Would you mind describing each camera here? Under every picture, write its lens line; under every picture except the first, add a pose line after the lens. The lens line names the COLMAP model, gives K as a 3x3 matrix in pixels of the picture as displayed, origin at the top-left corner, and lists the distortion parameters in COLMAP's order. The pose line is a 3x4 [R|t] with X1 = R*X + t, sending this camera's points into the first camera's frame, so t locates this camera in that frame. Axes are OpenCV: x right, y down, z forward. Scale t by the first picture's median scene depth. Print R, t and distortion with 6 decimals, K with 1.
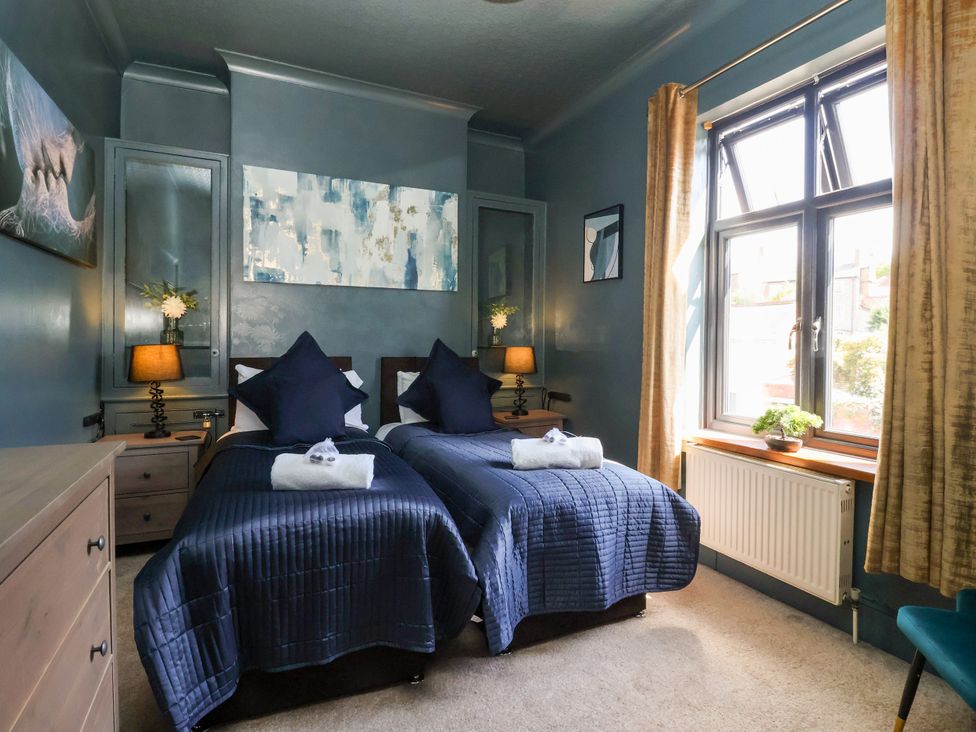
lens RADIAL K [[512.0, 0, 486.0], [0, 512.0, 361.5], [0, 0, 1]] dist [-0.004576, -0.008082]
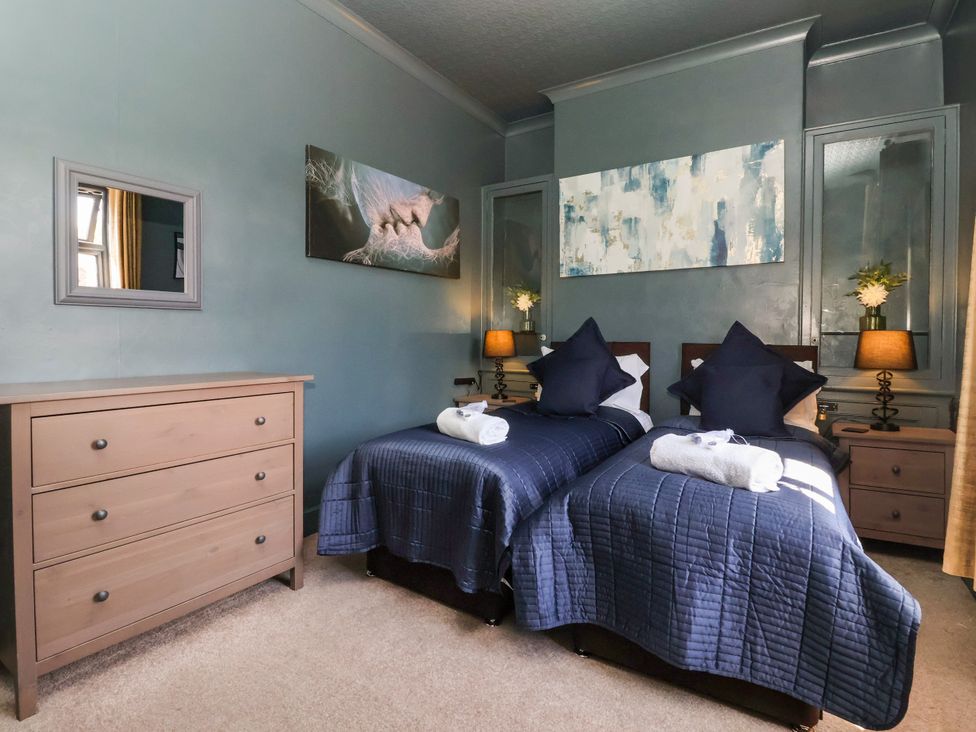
lens RADIAL K [[512.0, 0, 484.4], [0, 512.0, 360.5], [0, 0, 1]] dist [-0.004576, -0.008082]
pose [[0.528065, 0.033065, -0.848560, 0.432745], [-0.034935, 0.999242, 0.017196, 0.021242], [0.848485, 0.020563, 0.528819, 0.219922]]
